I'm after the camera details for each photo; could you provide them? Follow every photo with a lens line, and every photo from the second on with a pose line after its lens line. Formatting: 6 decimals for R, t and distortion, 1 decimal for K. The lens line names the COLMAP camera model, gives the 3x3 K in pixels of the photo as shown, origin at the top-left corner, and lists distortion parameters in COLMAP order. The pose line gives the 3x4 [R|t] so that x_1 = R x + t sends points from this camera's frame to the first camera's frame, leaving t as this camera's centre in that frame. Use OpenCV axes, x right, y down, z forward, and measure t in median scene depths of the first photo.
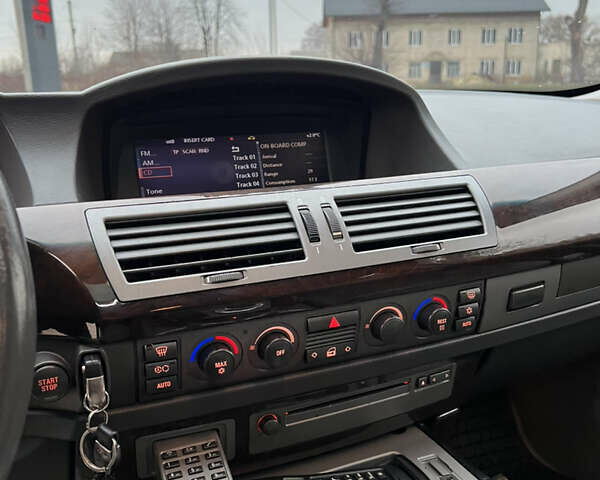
lens RADIAL K [[605.4, 0, 326.8], [0, 605.4, 256.8], [0, 0, 1]] dist [-0.016917, -0.025225]
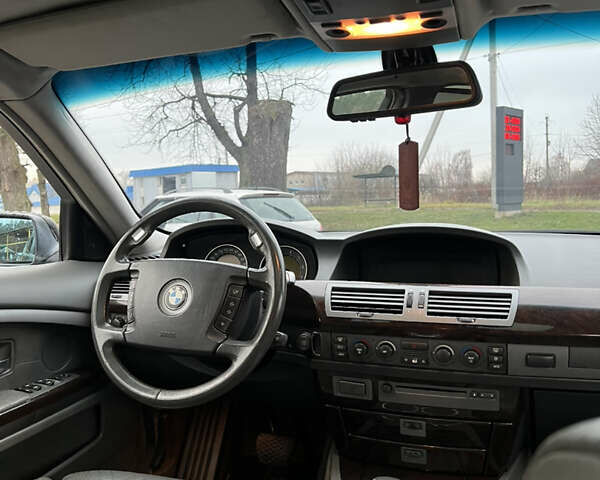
lens RADIAL K [[597.3, 0, 300.0], [0, 597.3, 240.0], [0, 0, 1]] dist [0.122782, -0.313984]
pose [[0.716867, 0.042064, -0.695940, 0.033206], [-0.178539, 0.975971, -0.124919, 0.002186], [0.673963, 0.213803, 0.707151, -0.024839]]
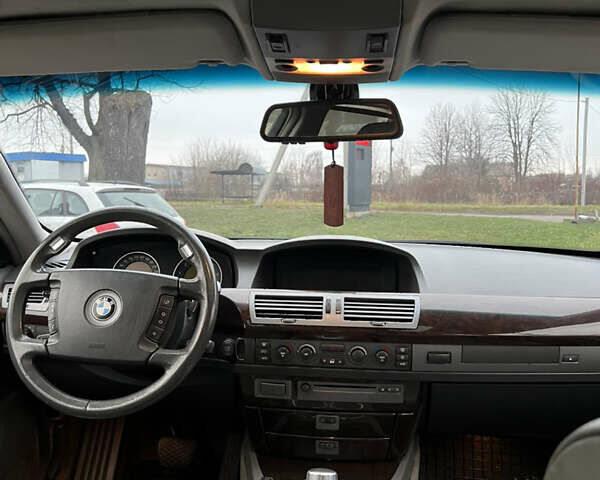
lens RADIAL K [[596.7, 0, 304.8], [0, 596.7, 239.2], [0, 0, 1]] dist [0.119106, -0.248518]
pose [[0.865739, 0.055588, -0.497399, 0.029703], [-0.155713, 0.974407, -0.162125, 0.002439], [0.475657, 0.217809, 0.852238, -0.032883]]
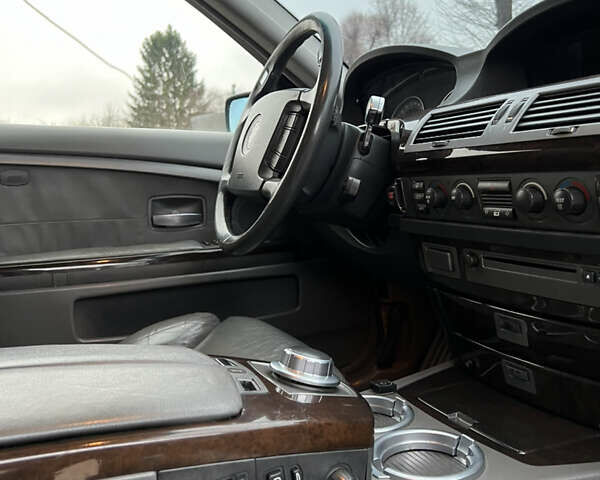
lens RADIAL K [[596.7, 0, 304.8], [0, 596.7, 239.2], [0, 0, 1]] dist [0.119106, -0.248518]
pose [[-0.017220, 0.111729, -0.993590, 0.036046], [-0.224463, 0.967940, 0.112735, 0.004427], [0.974330, 0.224966, 0.008411, 0.016744]]
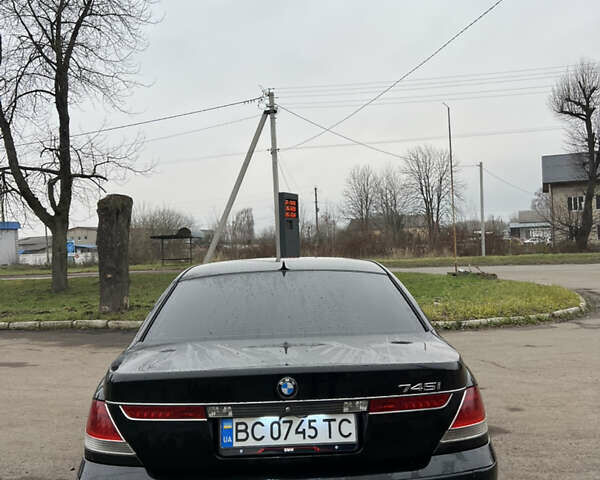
lens RADIAL K [[586.9, 0, 302.0], [0, 586.9, 246.8], [0, 0, 1]] dist [0.113993, -0.212011]
pose [[0.915889, -0.017539, -0.401049, 0.120811], [-0.091601, 0.963556, -0.251333, 0.033532], [0.390841, 0.266929, 0.880904, -0.227906]]
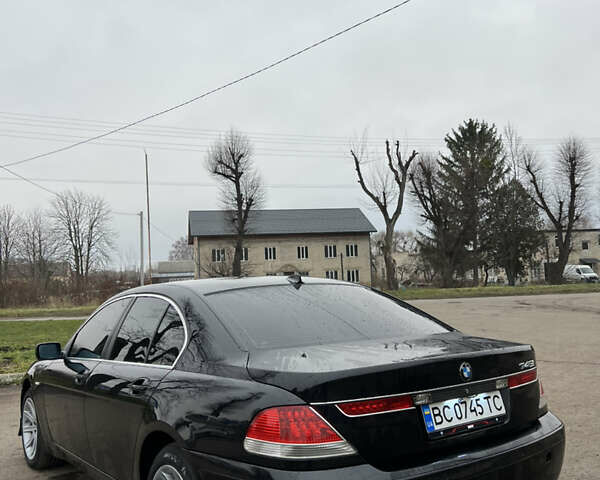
lens RADIAL K [[586.9, 0, 302.0], [0, 586.9, 246.8], [0, 0, 1]] dist [0.113993, -0.212011]
pose [[0.983343, -0.010170, 0.181473, 0.007962], [0.071994, 0.938562, -0.337517, 0.047662], [-0.166892, 0.344960, 0.923661, -0.245386]]
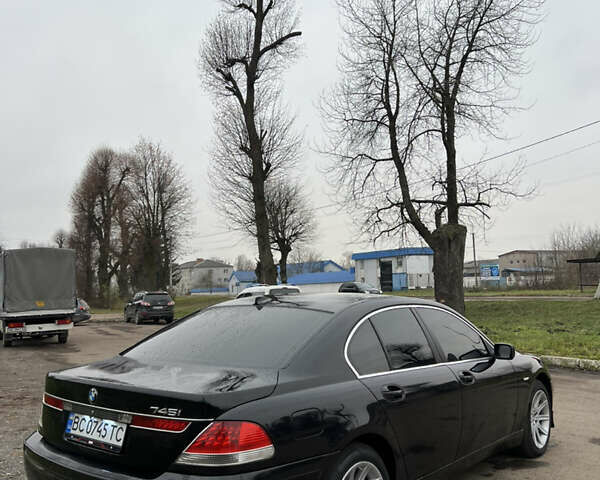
lens RADIAL K [[586.9, 0, 302.0], [0, 586.9, 246.8], [0, 0, 1]] dist [0.113993, -0.212011]
pose [[0.425894, -0.052918, -0.903224, 0.241187], [-0.234437, 0.957740, -0.166655, 0.006184], [0.873873, 0.282727, 0.395489, -0.141345]]
